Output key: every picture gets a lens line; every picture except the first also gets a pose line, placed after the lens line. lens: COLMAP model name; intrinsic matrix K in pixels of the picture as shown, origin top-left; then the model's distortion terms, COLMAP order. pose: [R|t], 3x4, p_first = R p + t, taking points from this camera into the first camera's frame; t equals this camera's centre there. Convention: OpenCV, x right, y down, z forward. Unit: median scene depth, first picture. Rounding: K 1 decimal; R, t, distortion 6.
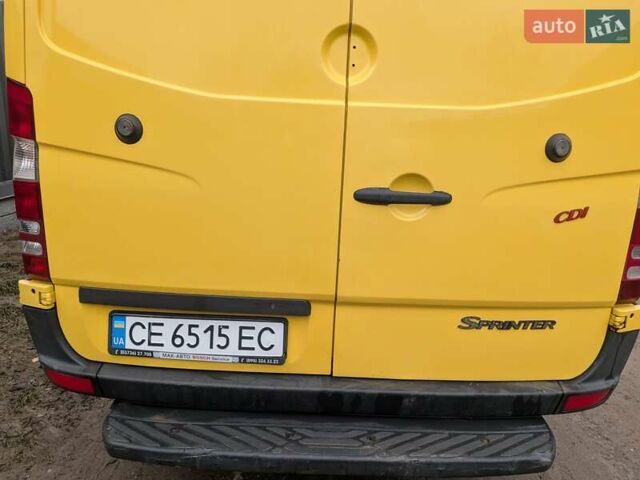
lens RADIAL K [[457.3, 0, 323.6], [0, 457.3, 244.8], [0, 0, 1]] dist [0.033583, -0.028517]
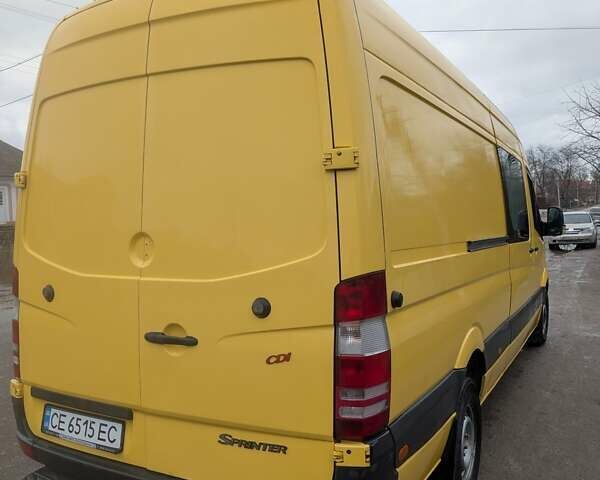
lens RADIAL K [[574.1, 0, 296.1], [0, 574.1, 242.3], [0, 0, 1]] dist [-0.014275, 0.000000]
pose [[0.881012, -0.036857, -0.471656, 1.252482], [-0.077239, 0.972378, -0.220261, -0.028885], [0.466746, 0.230483, 0.853830, -0.402691]]
